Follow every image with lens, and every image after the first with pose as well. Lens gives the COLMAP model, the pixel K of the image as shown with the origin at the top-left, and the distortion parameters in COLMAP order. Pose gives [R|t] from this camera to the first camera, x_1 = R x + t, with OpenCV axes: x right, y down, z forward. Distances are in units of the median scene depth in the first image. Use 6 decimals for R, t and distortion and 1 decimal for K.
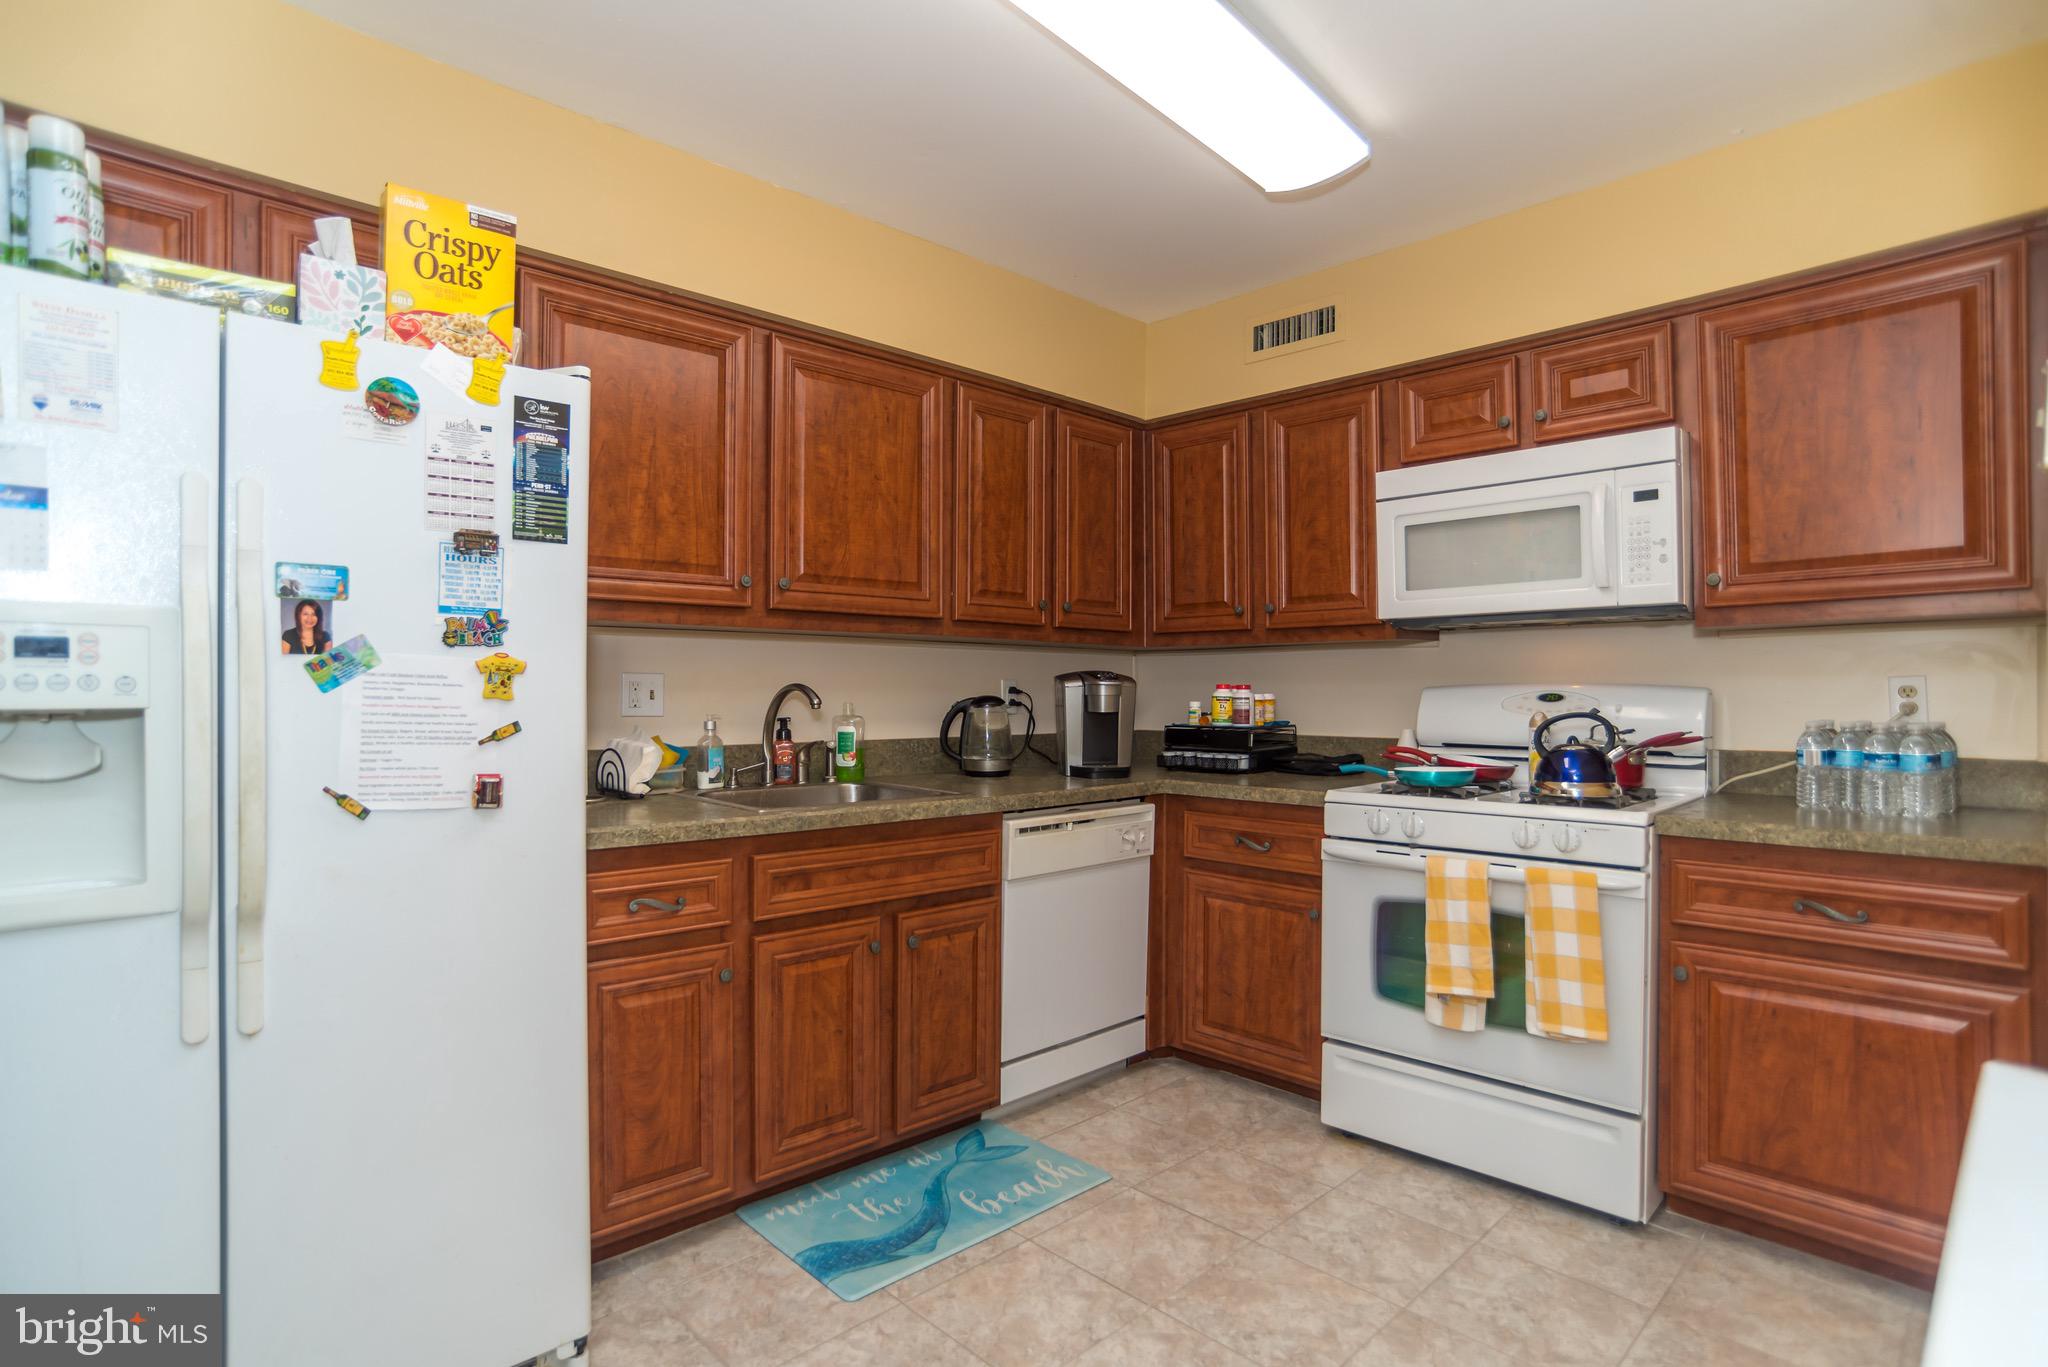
lens RADIAL K [[1055.4, 0, 1018.4], [0, 1055.4, 693.4], [0, 0, 1]] dist [-0.072011, 0.032336]
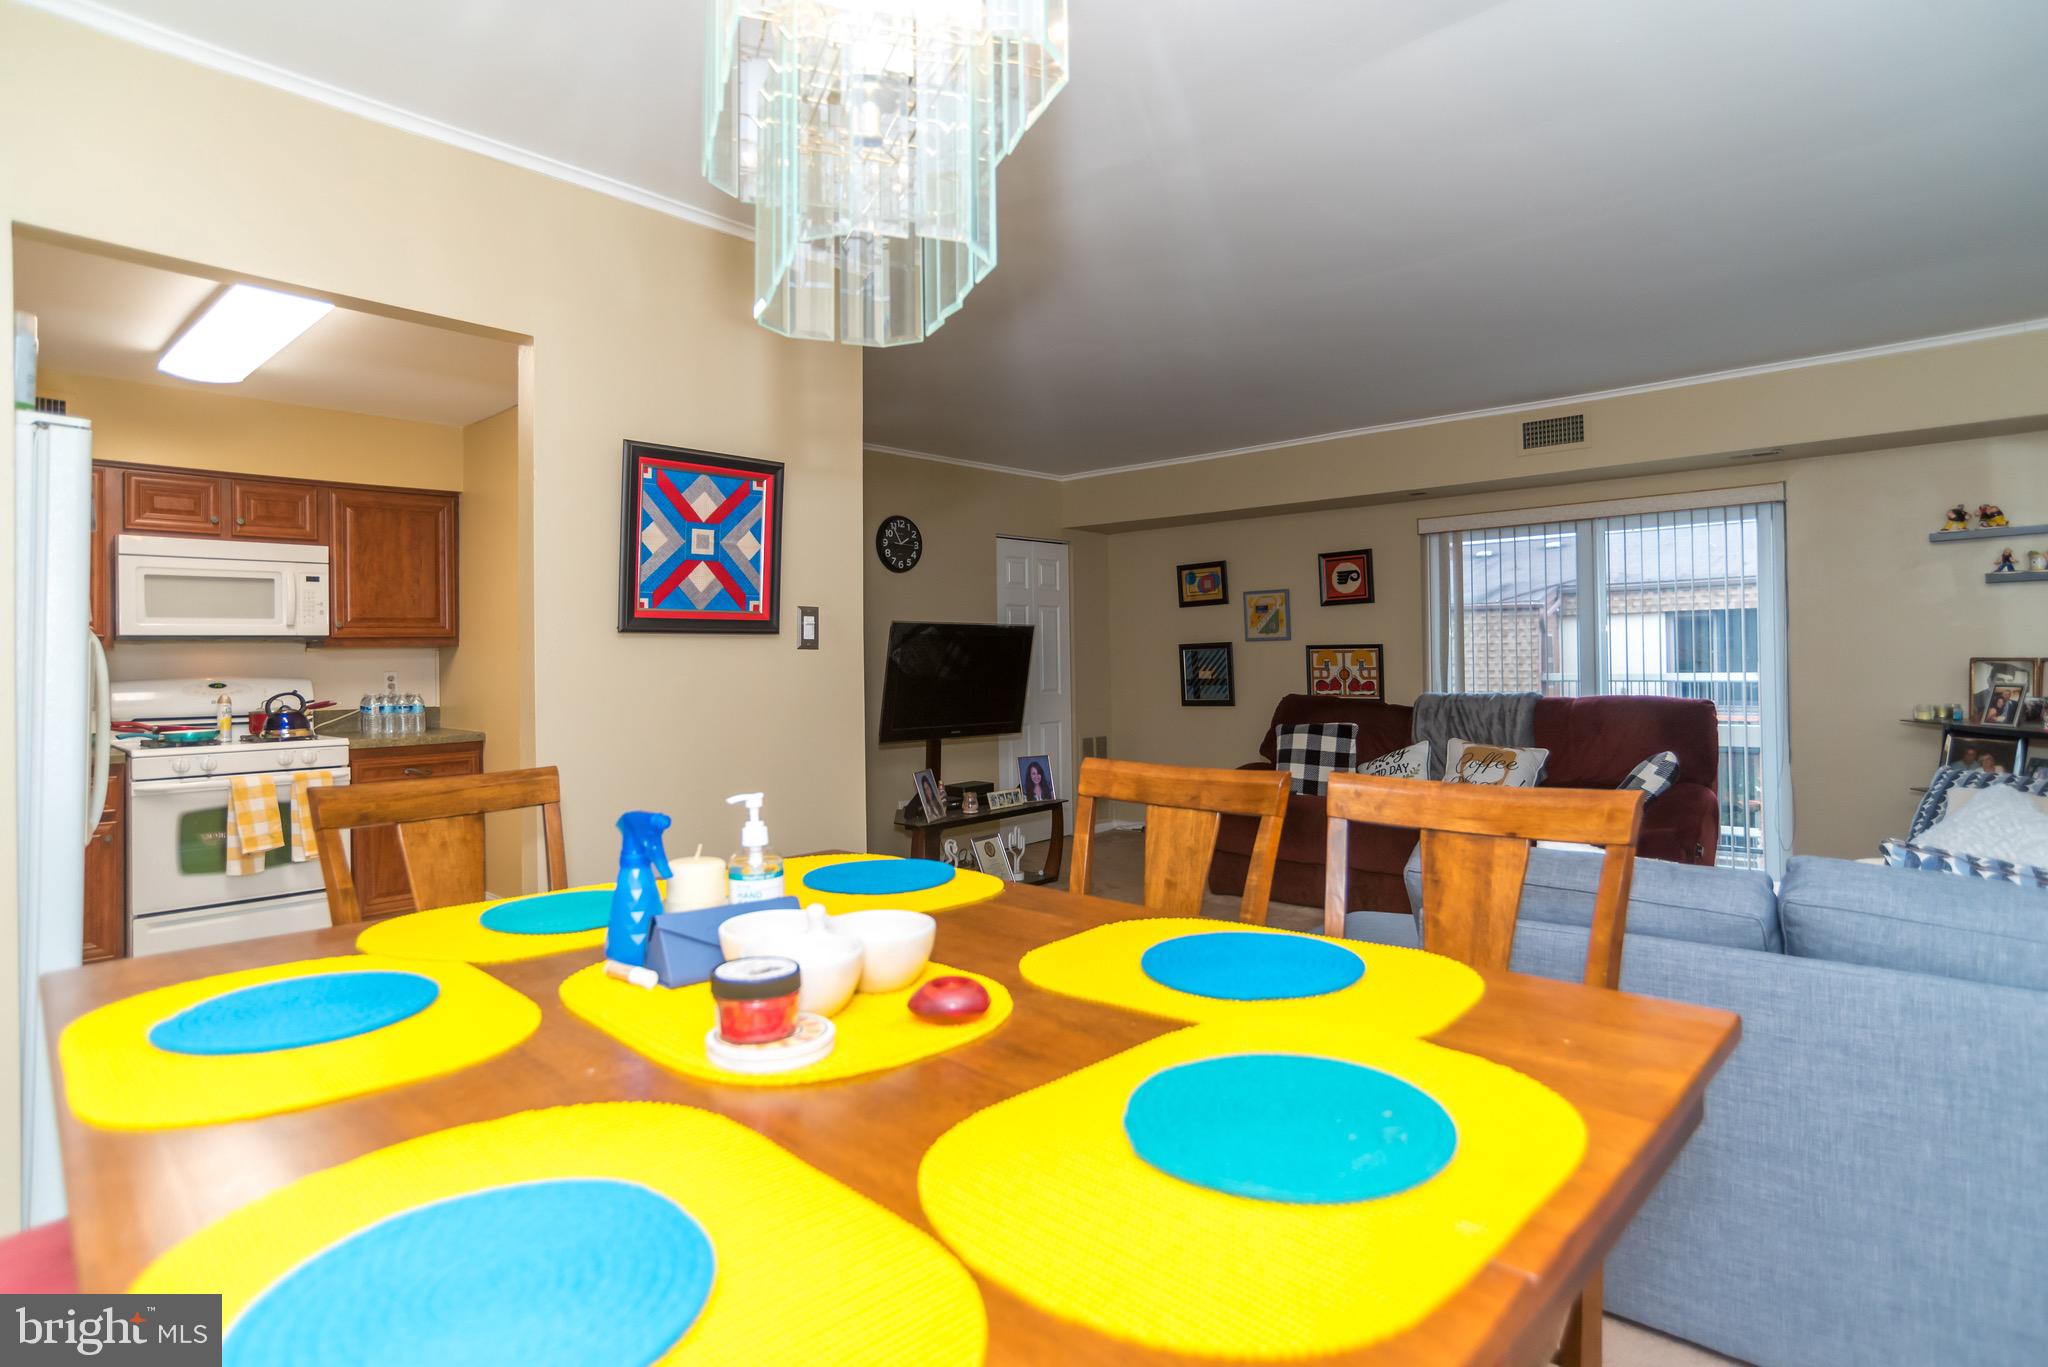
lens RADIAL K [[1055.4, 0, 1026.7], [0, 1055.4, 650.4], [0, 0, 1]] dist [-0.072011, 0.032336]
pose [[-0.056218, 0.011964, 0.998347, -1.383972], [0.014636, 0.999831, -0.011157, -0.017451], [-0.998311, 0.013984, -0.056384, -0.226606]]
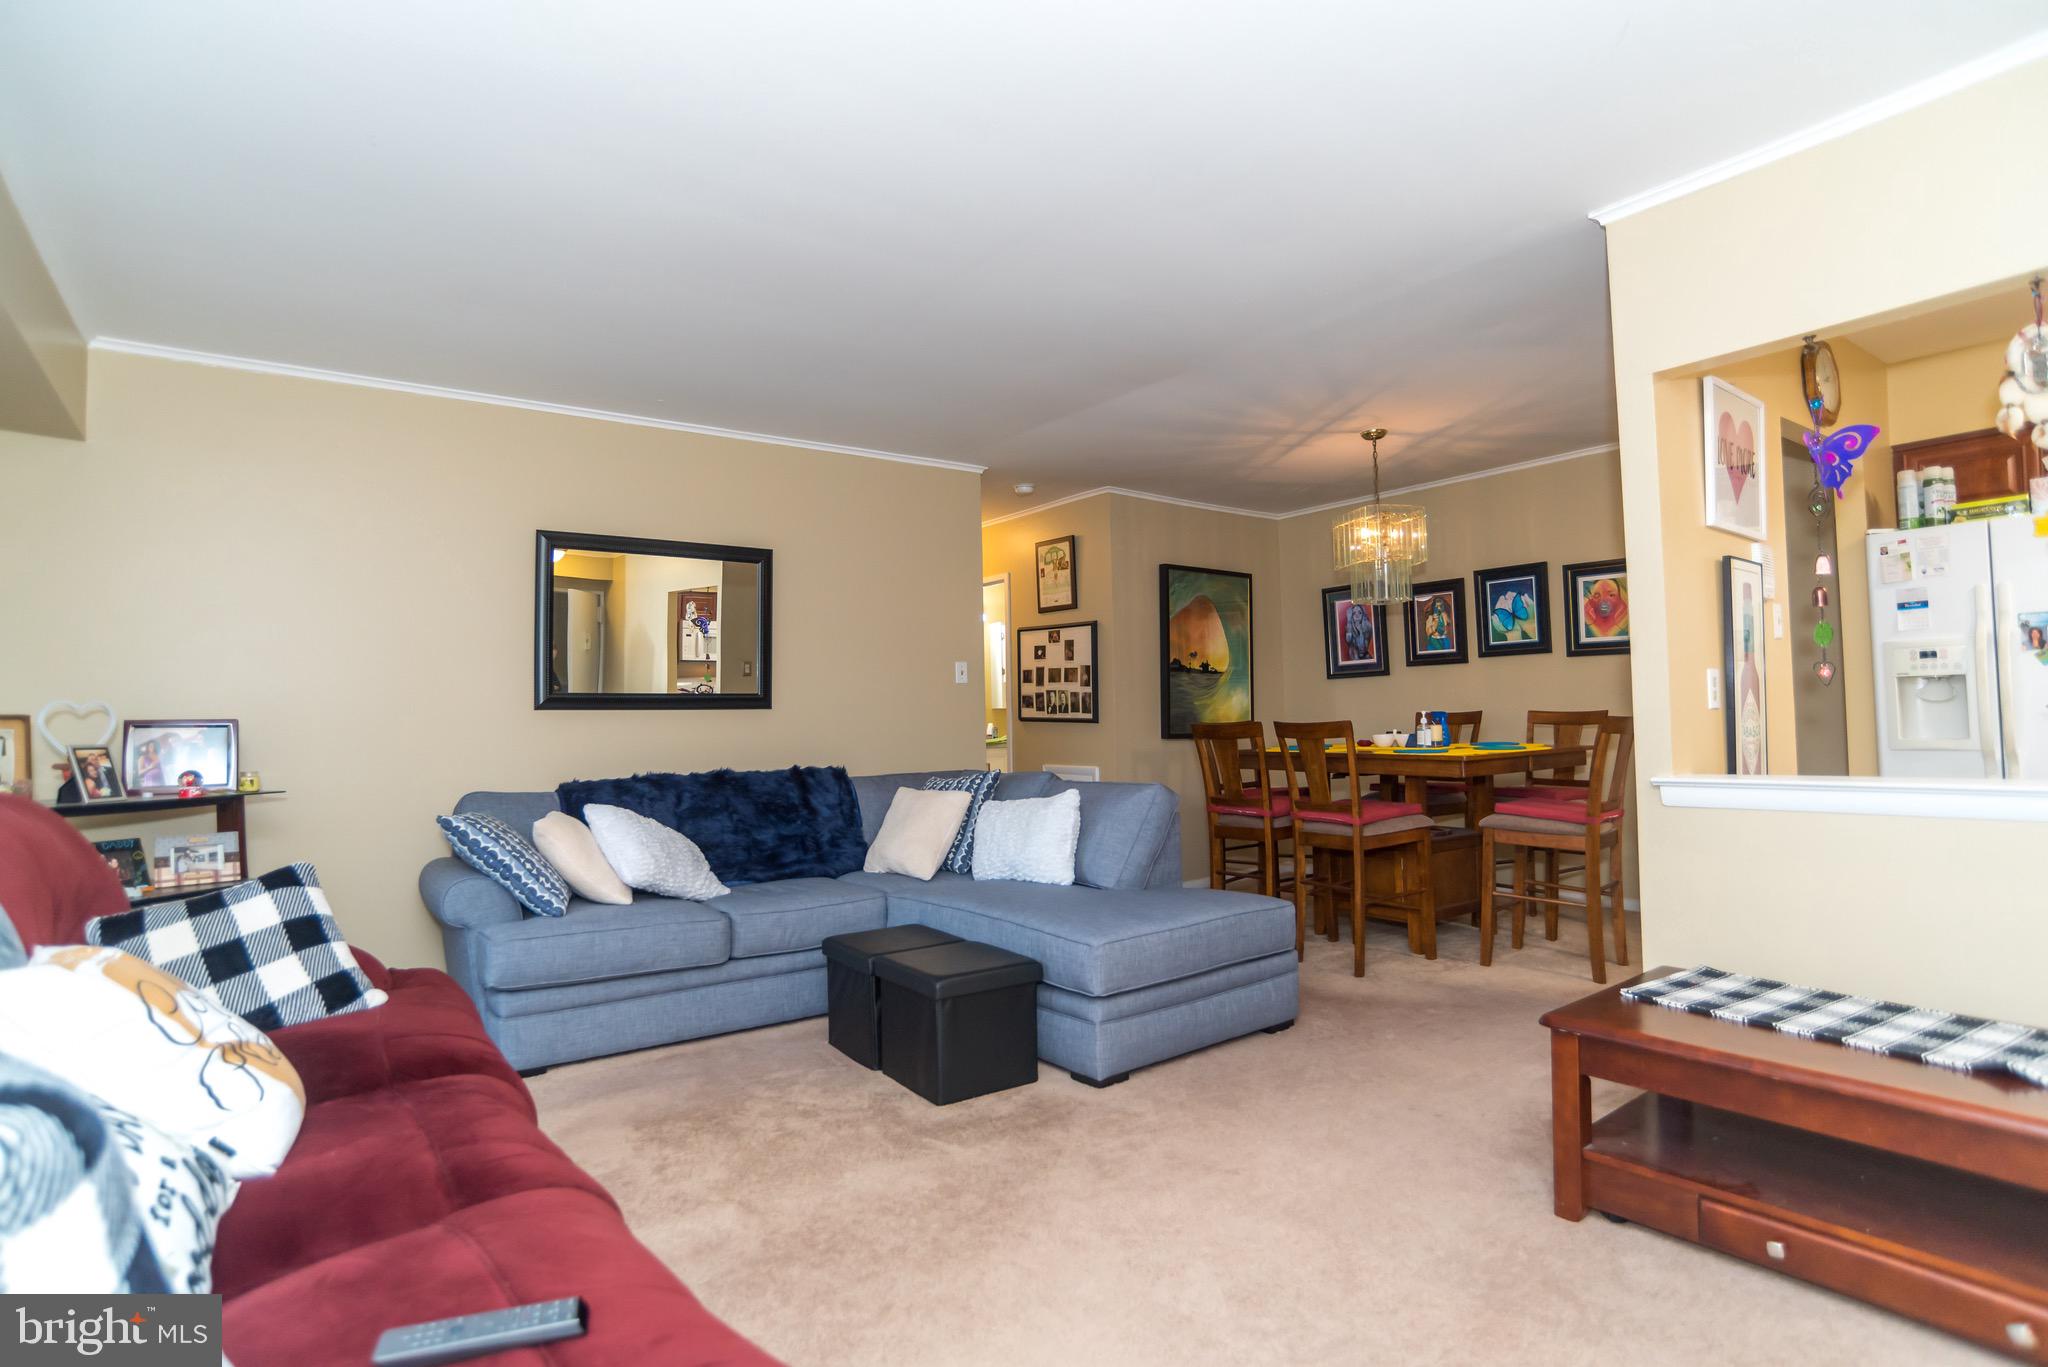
lens RADIAL K [[1055.4, 0, 1022.9], [0, 1055.4, 686.4], [0, 0, 1]] dist [-0.072011, 0.032336]
pose [[-0.124905, -0.026530, -0.991814, 1.171615], [0.025253, 0.999234, -0.029909, 0.034750], [0.991847, -0.028782, -0.124140, -0.636685]]
